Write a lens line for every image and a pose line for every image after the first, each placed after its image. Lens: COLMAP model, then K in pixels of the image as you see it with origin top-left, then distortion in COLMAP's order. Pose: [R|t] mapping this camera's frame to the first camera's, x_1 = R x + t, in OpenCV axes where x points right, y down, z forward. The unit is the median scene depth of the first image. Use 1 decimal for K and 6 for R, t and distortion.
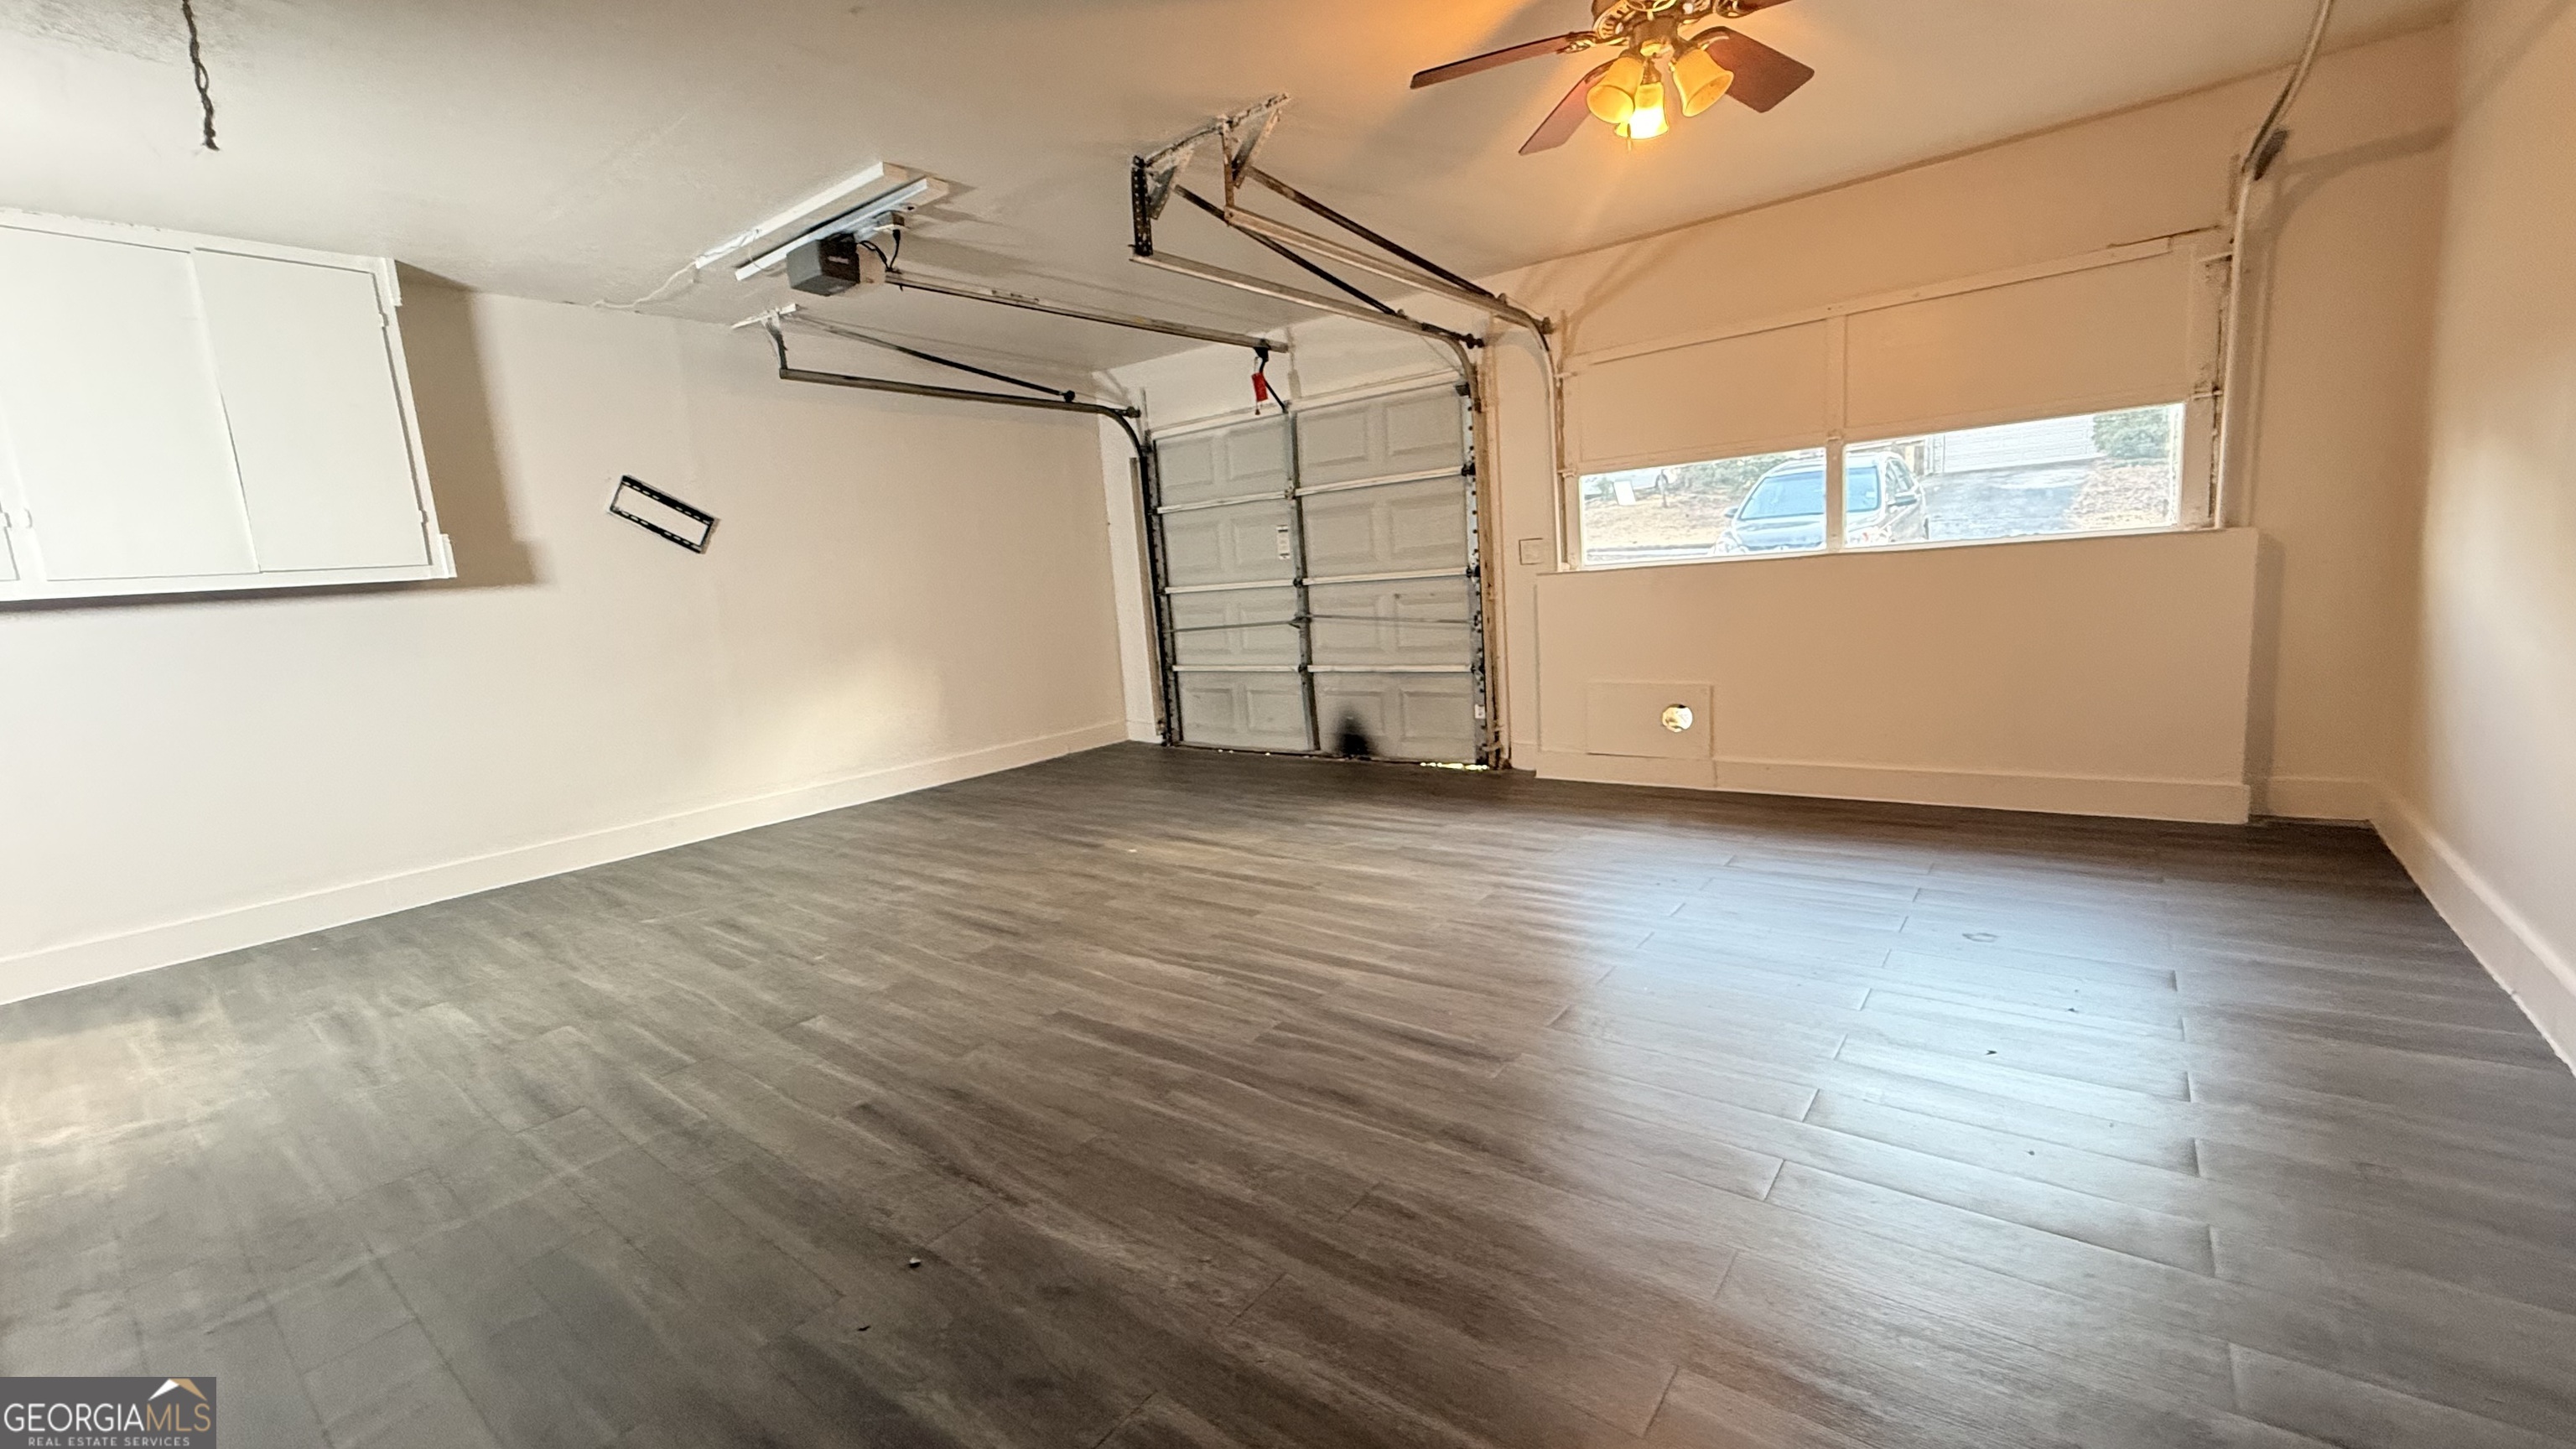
lens RADIAL K [[1027.7, 0, 1279.0], [0, 1027.7, 729.5], [0, 0, 1]] dist [-0.001236, 0.000669]
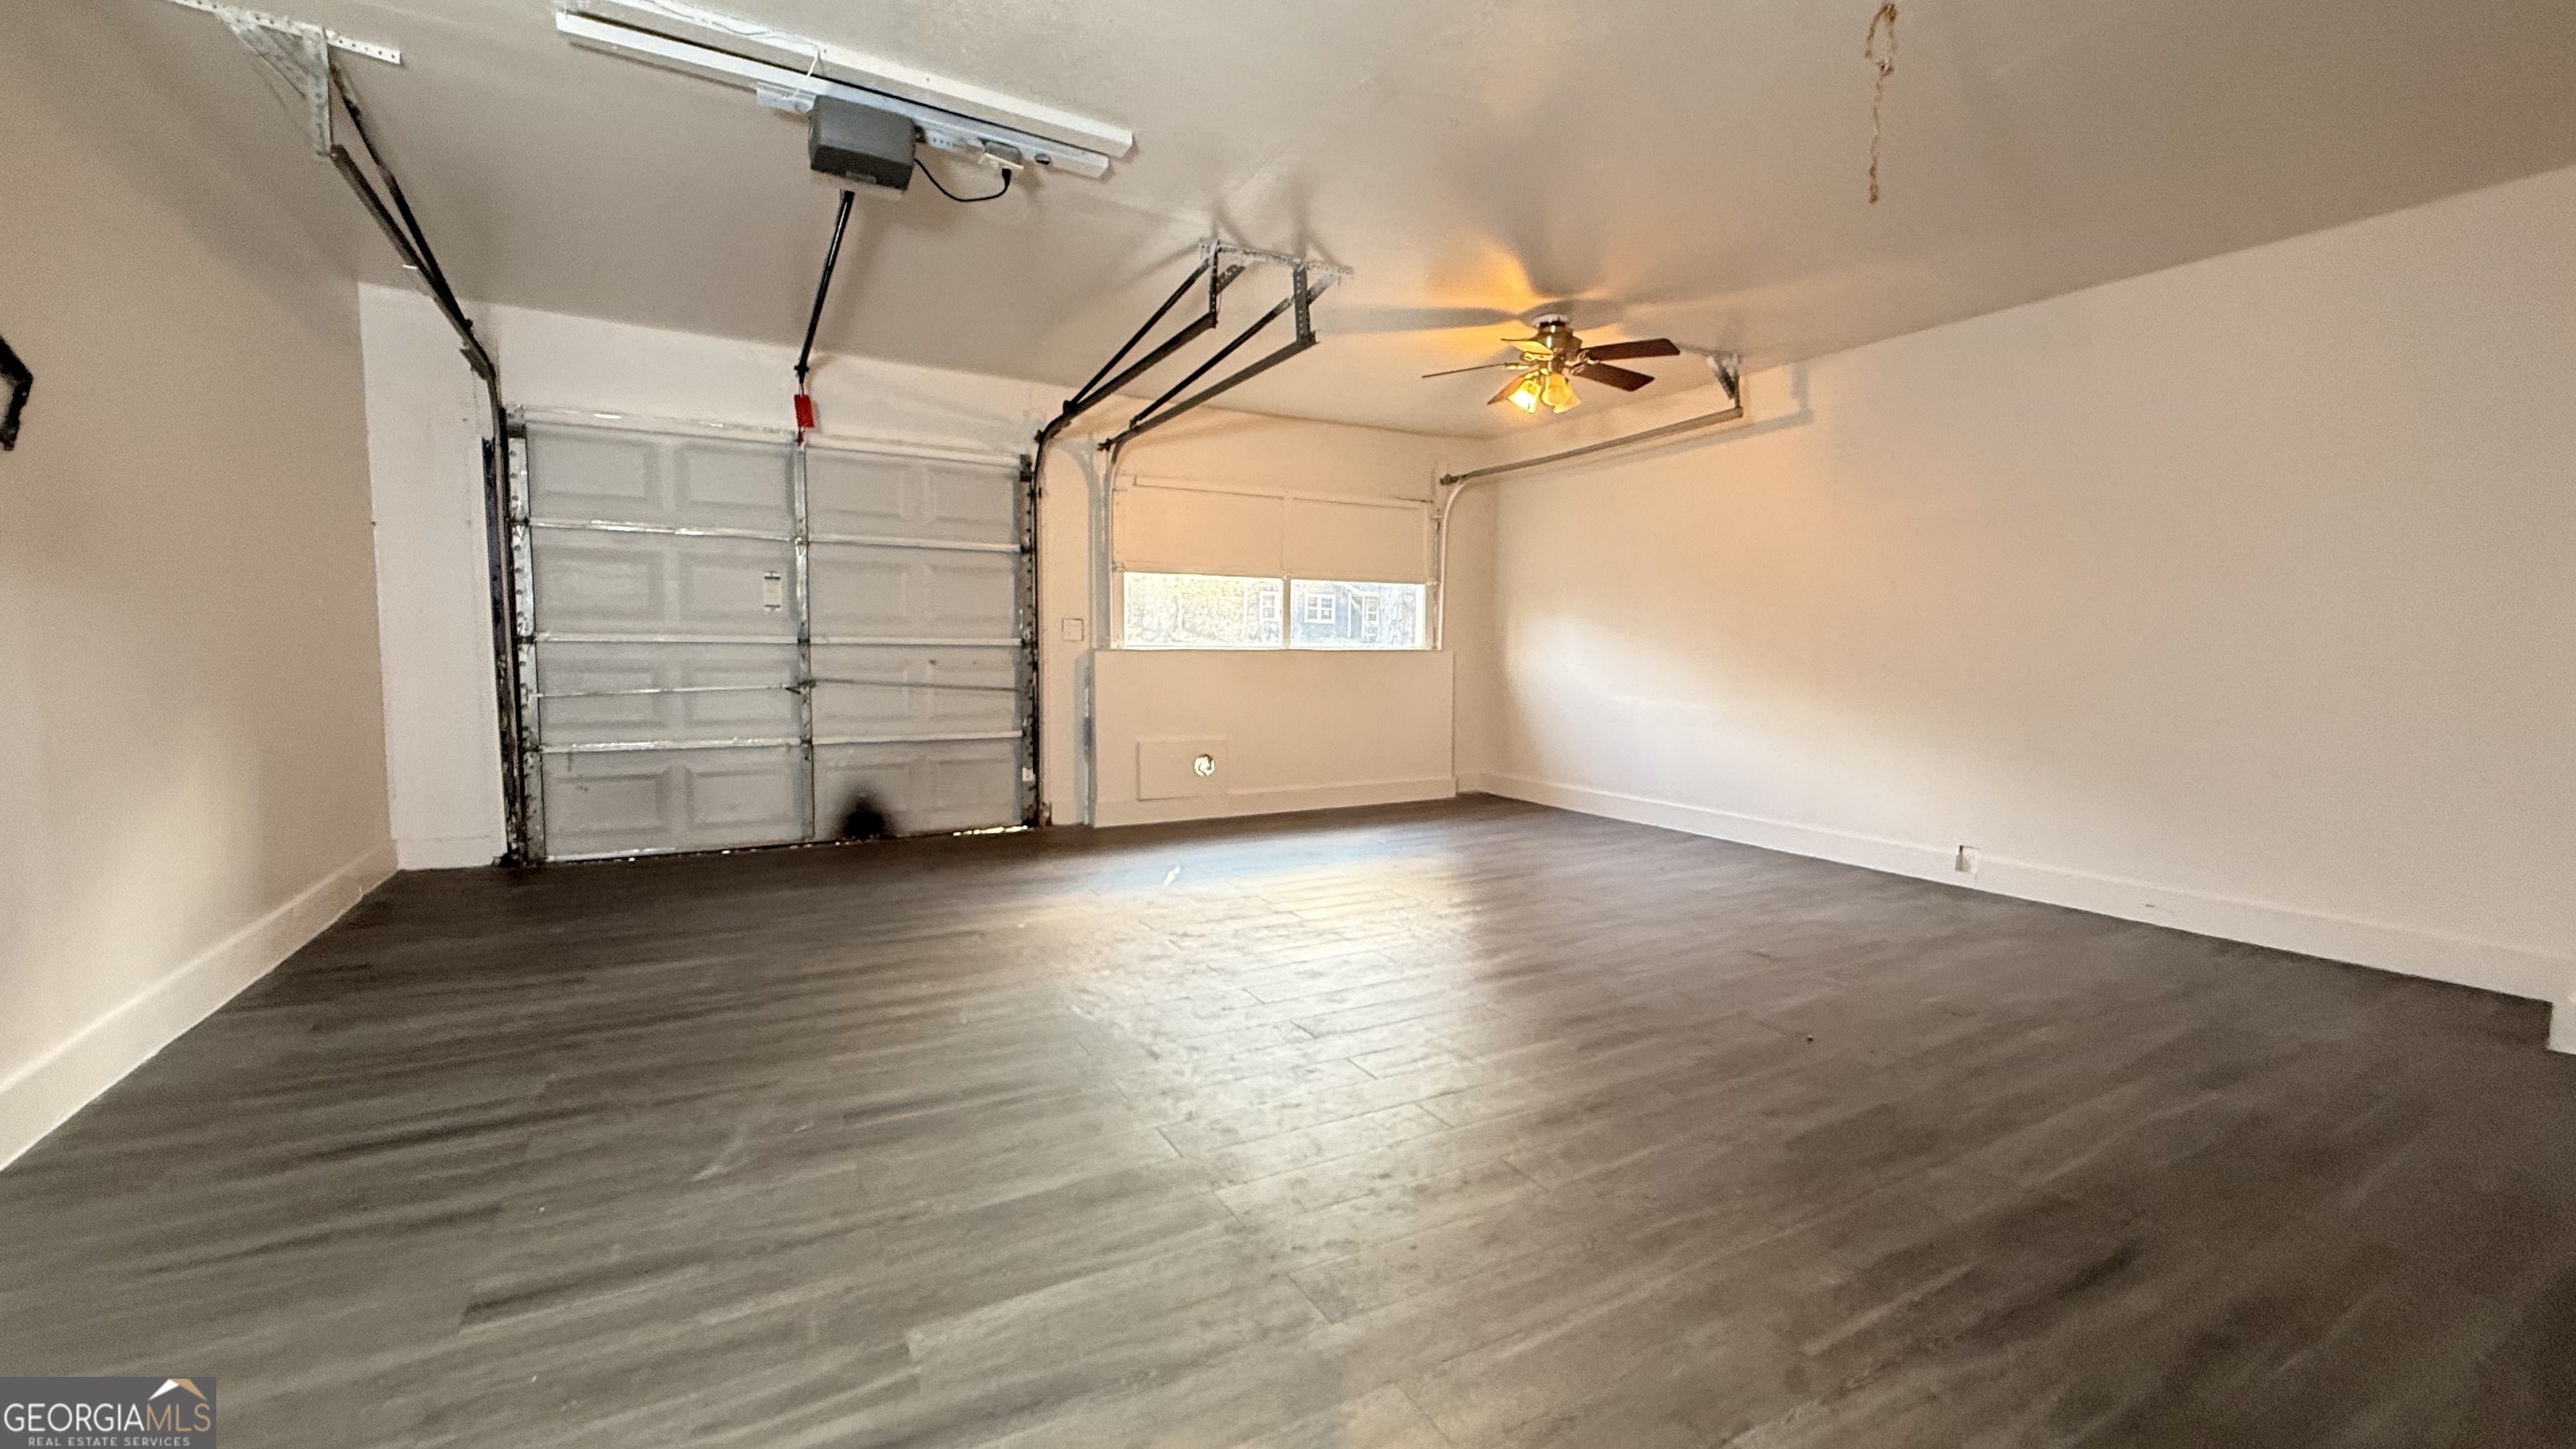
lens RADIAL K [[1027.7, 0, 1279.0], [0, 1027.7, 729.5], [0, 0, 1]] dist [-0.001236, 0.000669]
pose [[0.380550, 0.002533, 0.924757, -0.689773], [0.101907, 0.993791, -0.044659, 0.010535], [-0.919128, 0.111234, 0.377929, 0.354943]]
